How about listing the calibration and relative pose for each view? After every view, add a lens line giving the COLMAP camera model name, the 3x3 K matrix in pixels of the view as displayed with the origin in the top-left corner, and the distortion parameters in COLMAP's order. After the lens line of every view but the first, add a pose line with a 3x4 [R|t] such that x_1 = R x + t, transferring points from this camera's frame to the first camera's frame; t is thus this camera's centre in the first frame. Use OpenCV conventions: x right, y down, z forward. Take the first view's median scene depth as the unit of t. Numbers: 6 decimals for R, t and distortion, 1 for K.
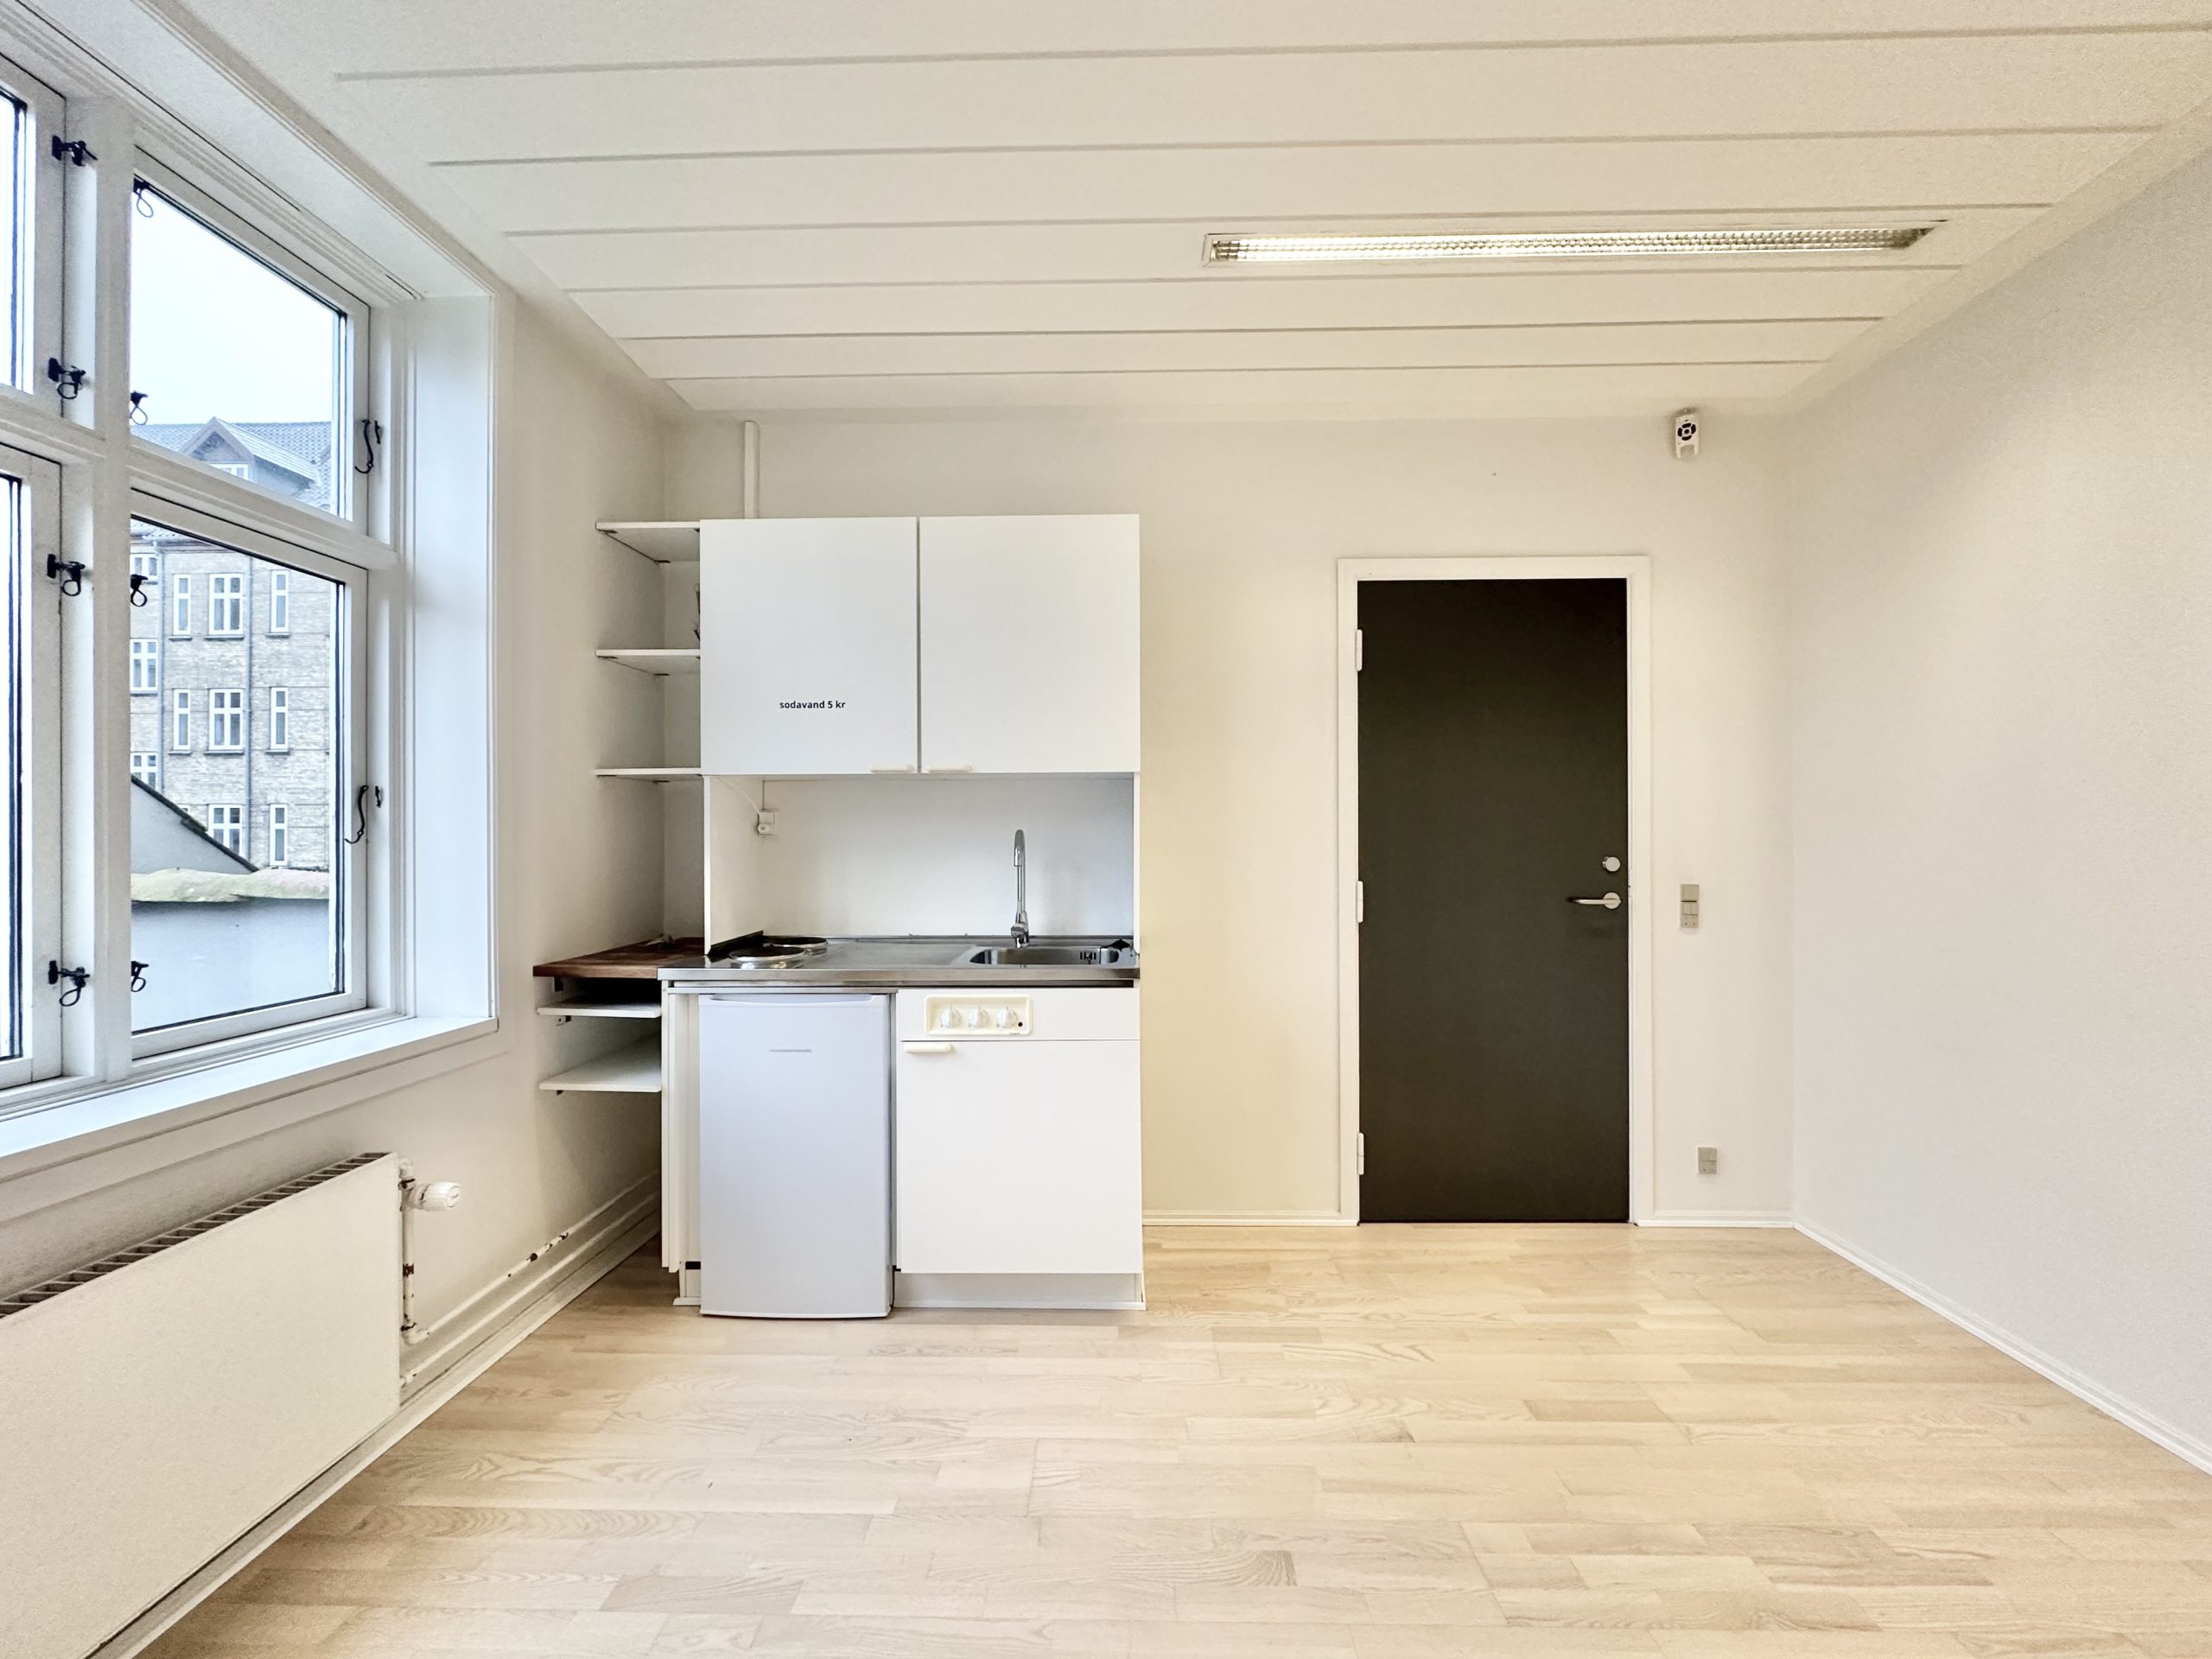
lens RADIAL K [[880.0, 0, 1111.2], [0, 880.0, 841.1], [0, 0, 1]] dist [-0.000790, 0.000069]
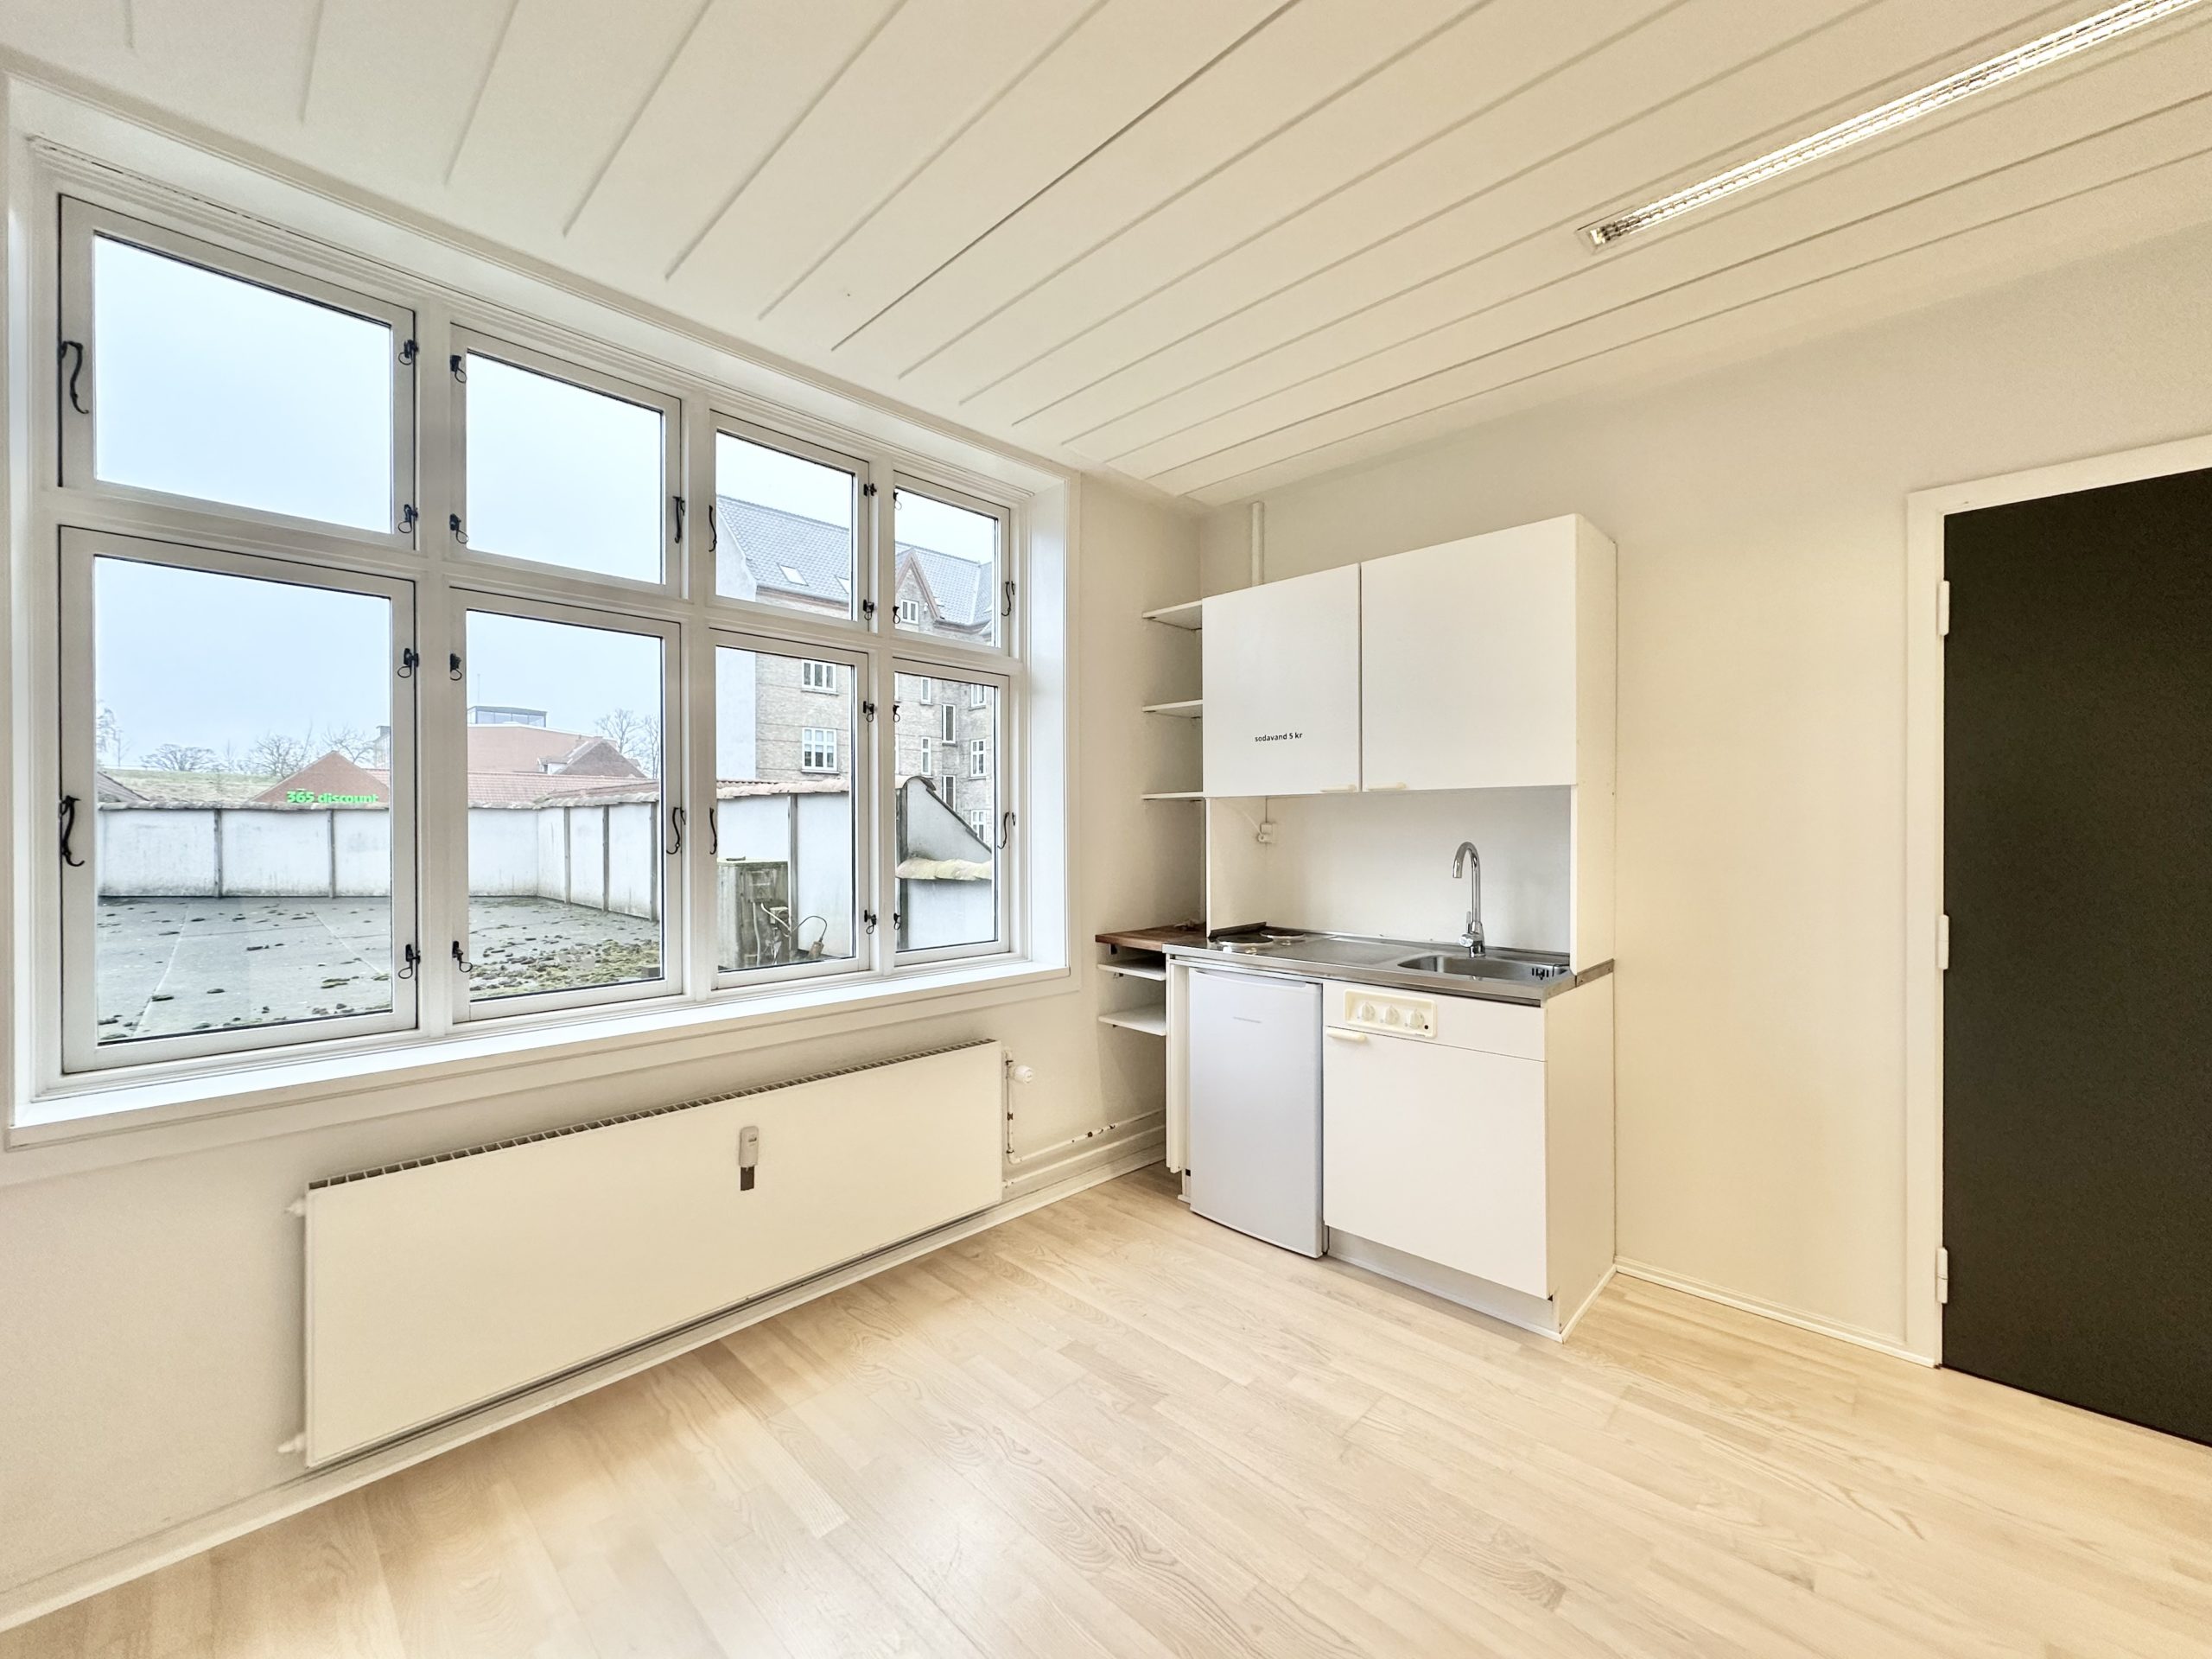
lens RADIAL K [[880.0, 0, 1100.6], [0, 880.0, 848.5], [0, 0, 1]] dist [-0.000790, 0.000069]
pose [[0.736212, 0.018122, -0.676508, 0.346049], [-0.006194, 0.999780, 0.020040, -0.029948], [0.676722, -0.010564, 0.736163, -0.056107]]
